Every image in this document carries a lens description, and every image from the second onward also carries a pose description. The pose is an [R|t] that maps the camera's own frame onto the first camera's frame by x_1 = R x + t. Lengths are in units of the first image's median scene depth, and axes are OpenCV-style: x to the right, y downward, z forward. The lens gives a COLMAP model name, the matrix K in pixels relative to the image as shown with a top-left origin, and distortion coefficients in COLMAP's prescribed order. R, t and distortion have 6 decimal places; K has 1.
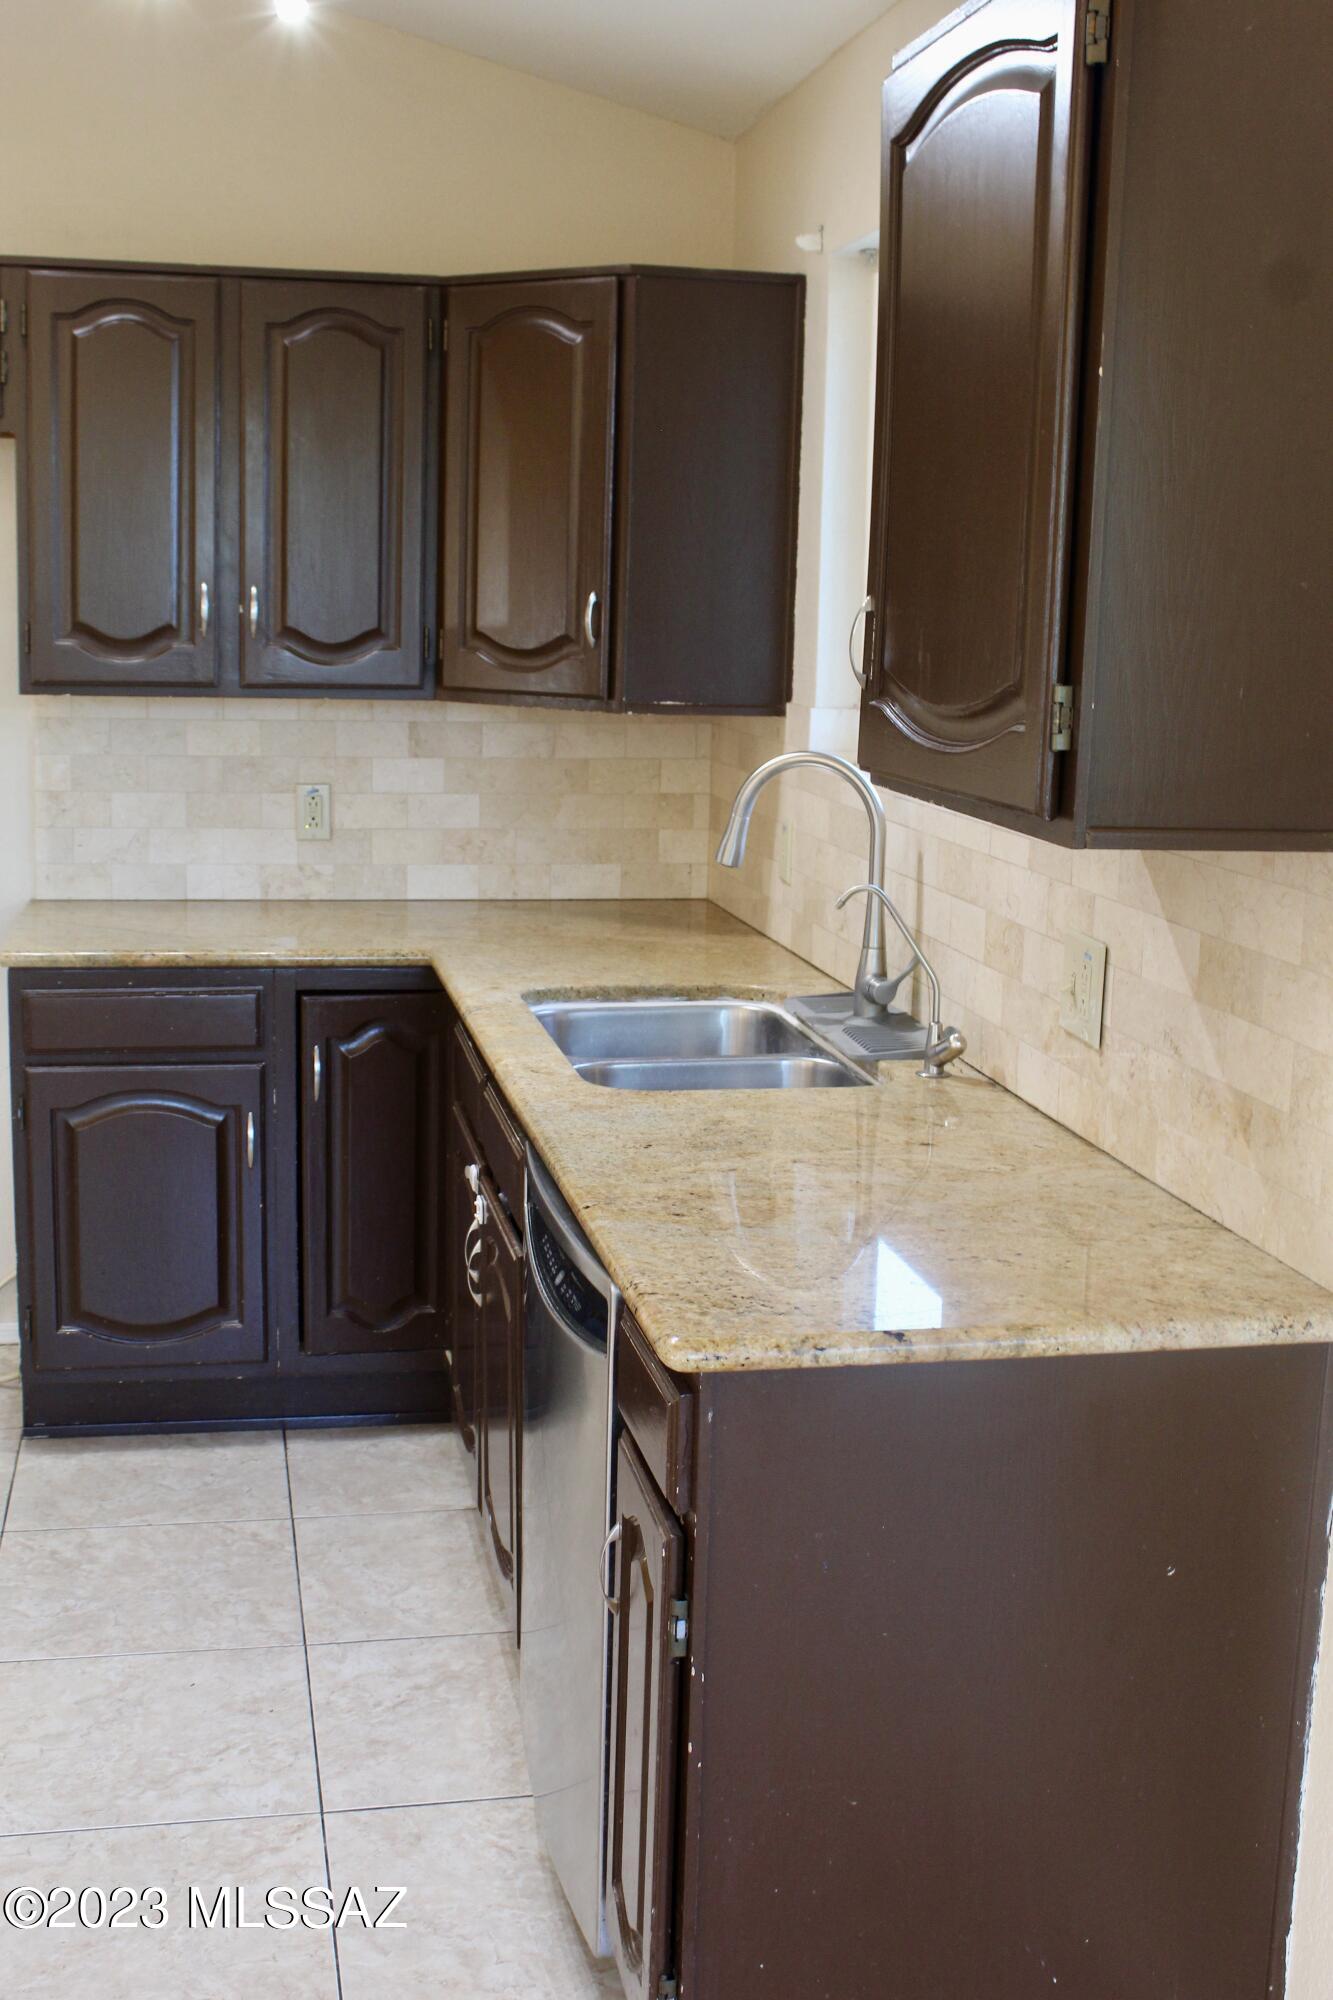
lens RADIAL K [[2242.8, 0, 666.5], [0, 2242.8, 1000.0], [0, 0, 1]] dist [-0.131686, 0.227475]
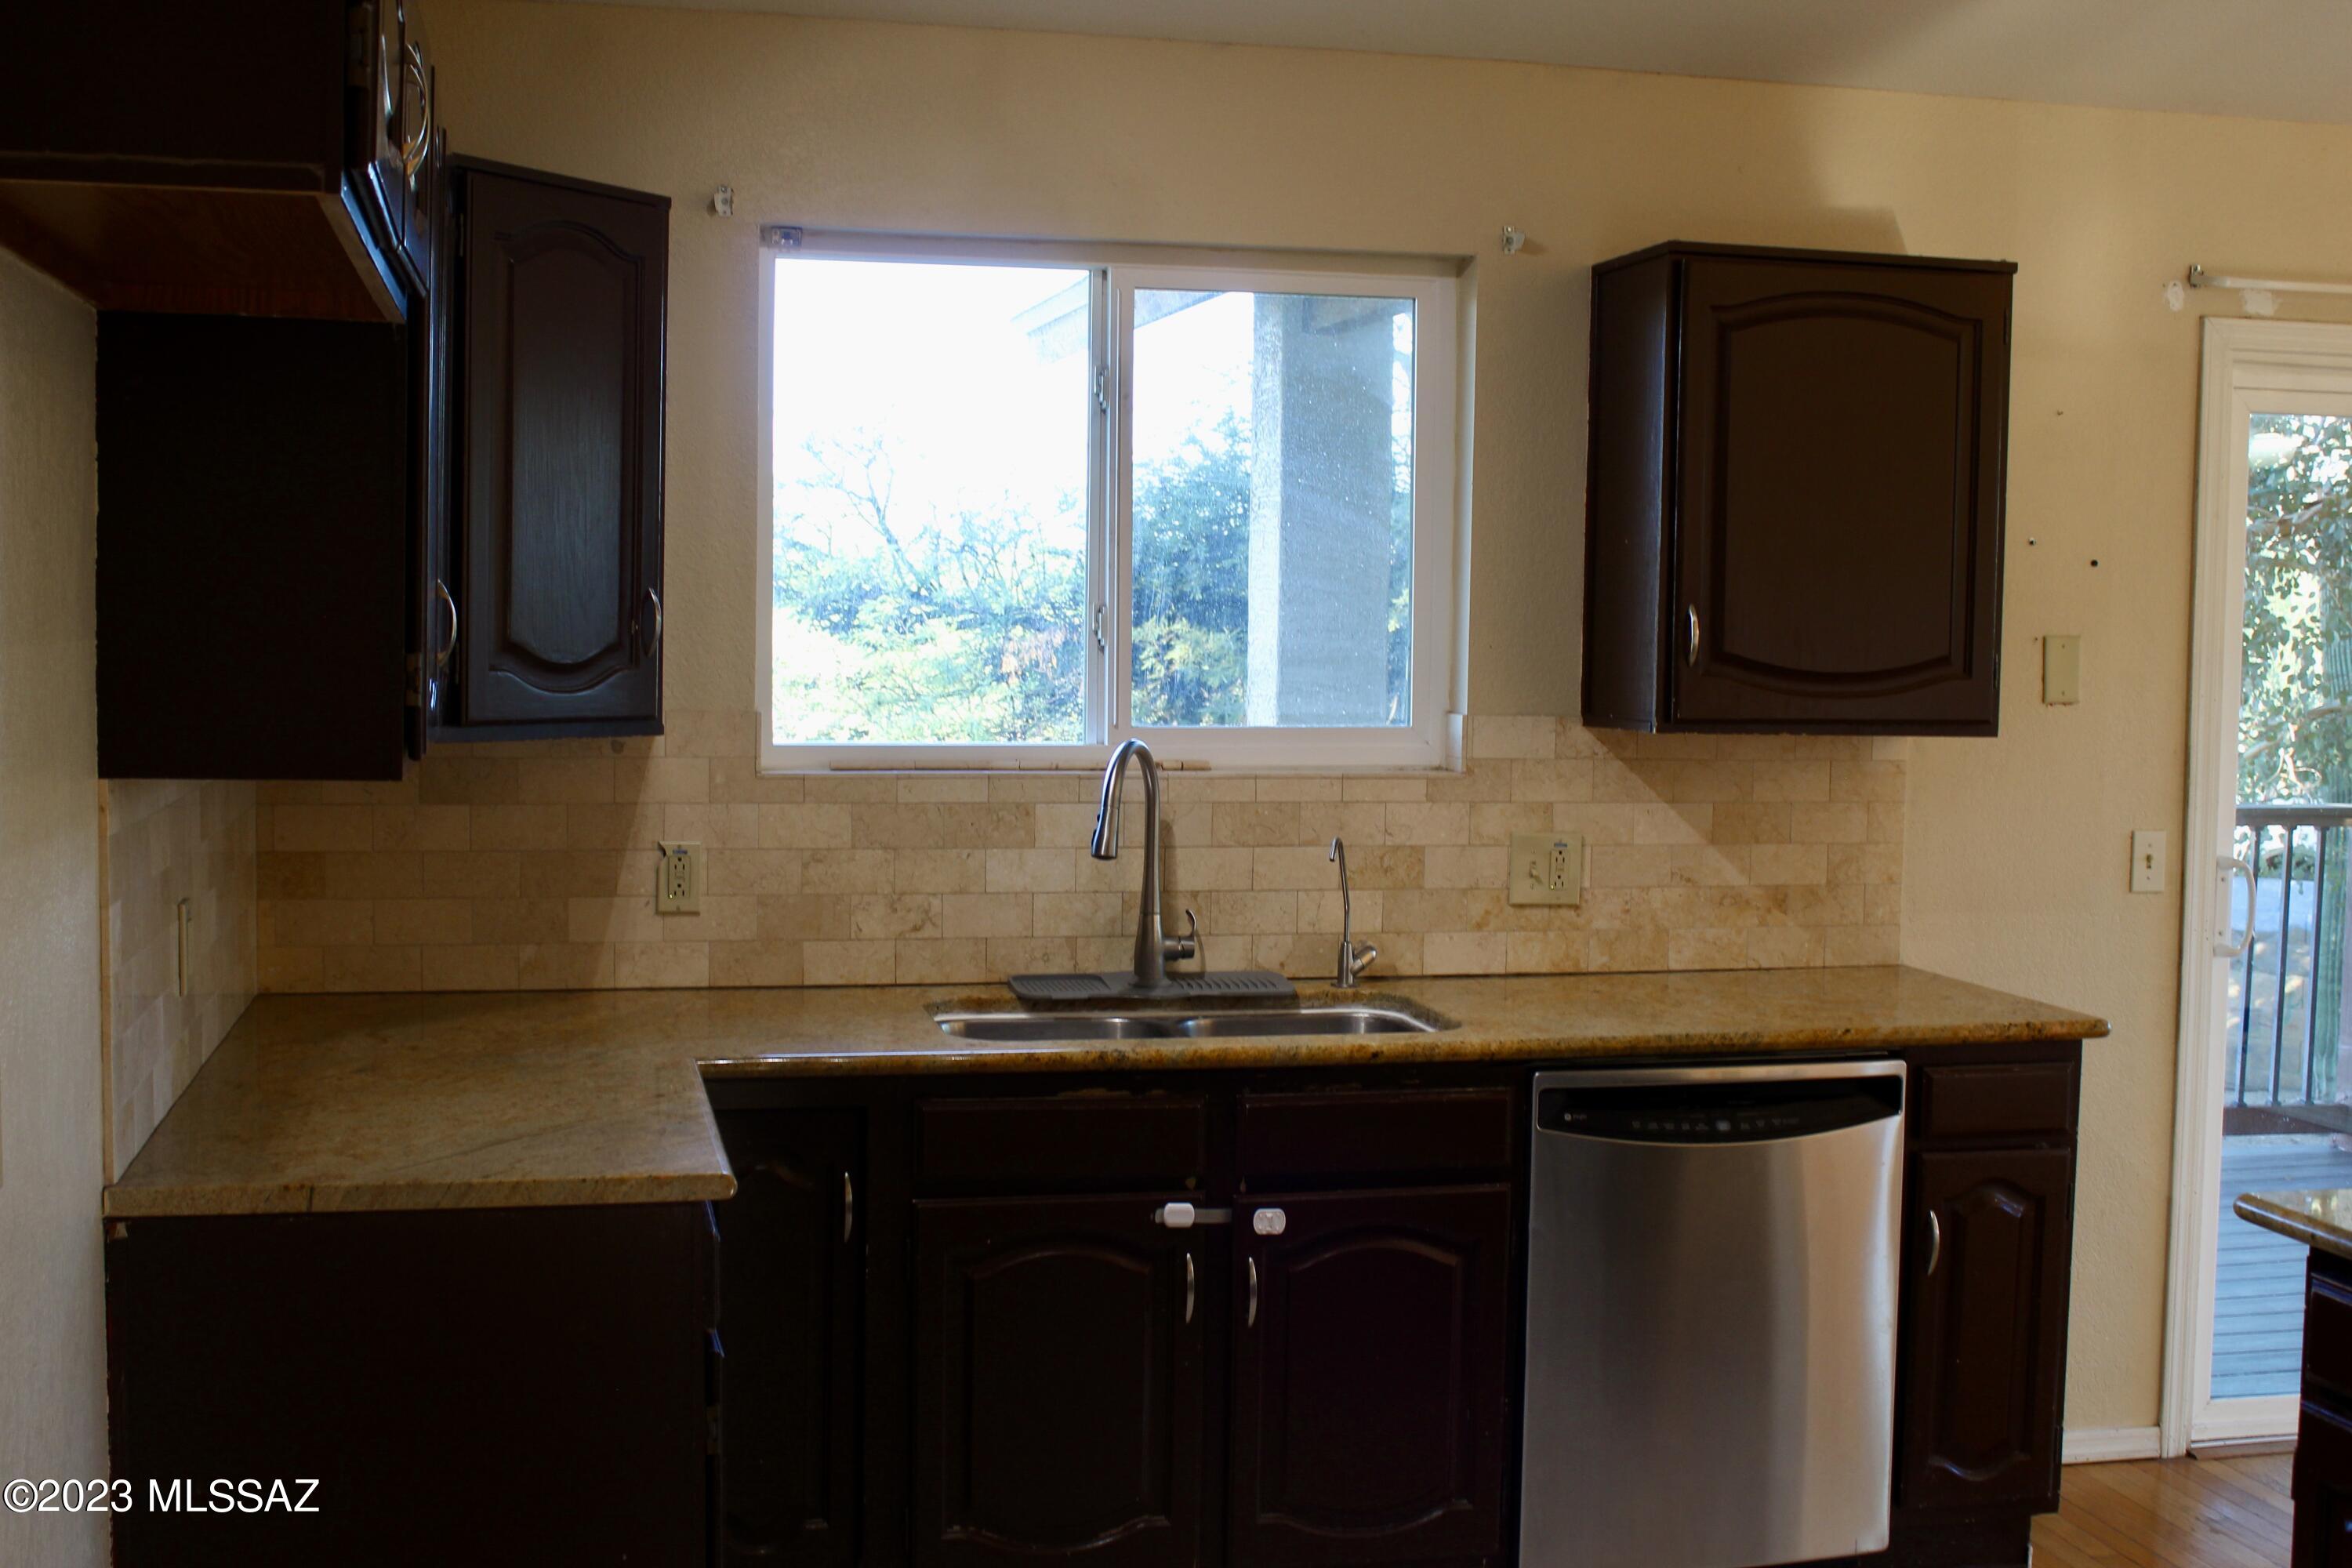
lens RADIAL K [[2637.5, 0, 1176.0], [0, 2637.5, 784.0], [0, 0, 1]] dist [-0.131686, 0.227475]
pose [[-0.031445, -0.092169, 0.995247, -1.330399], [0.159029, 0.982593, 0.096022, -0.232840], [-0.986773, 0.161292, -0.016240, 1.132739]]
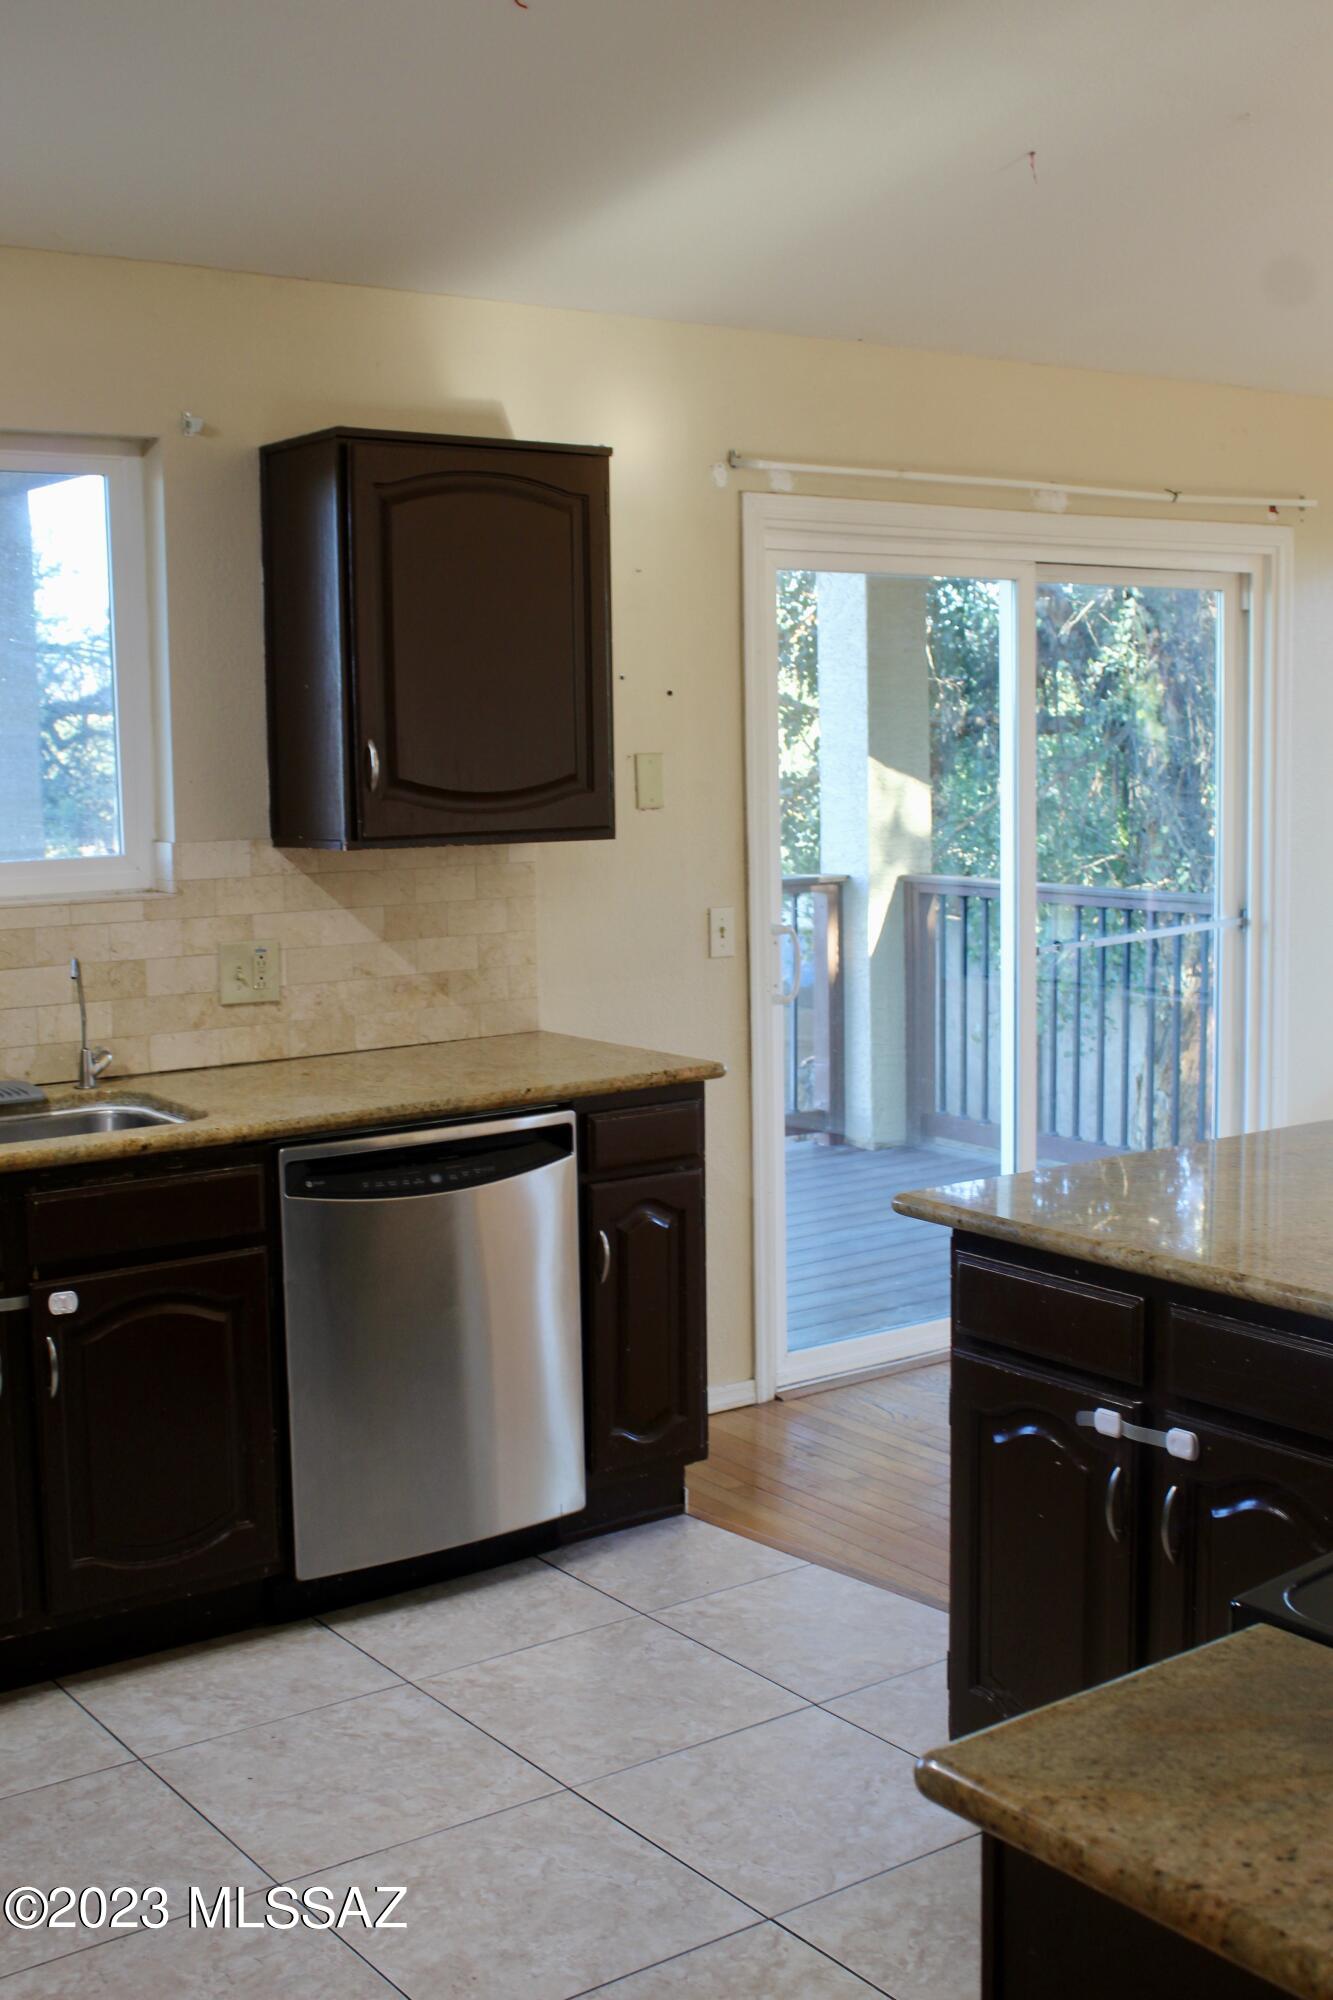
lens RADIAL K [[2242.8, 0, 666.5], [0, 2242.8, 1000.0], [0, 0, 1]] dist [-0.131686, 0.227475]
pose [[-0.415664, -0.126893, 0.900623, -1.293277], [0.162854, 0.963833, 0.210960, -0.256342], [-0.894820, 0.234358, -0.379966, 1.226962]]
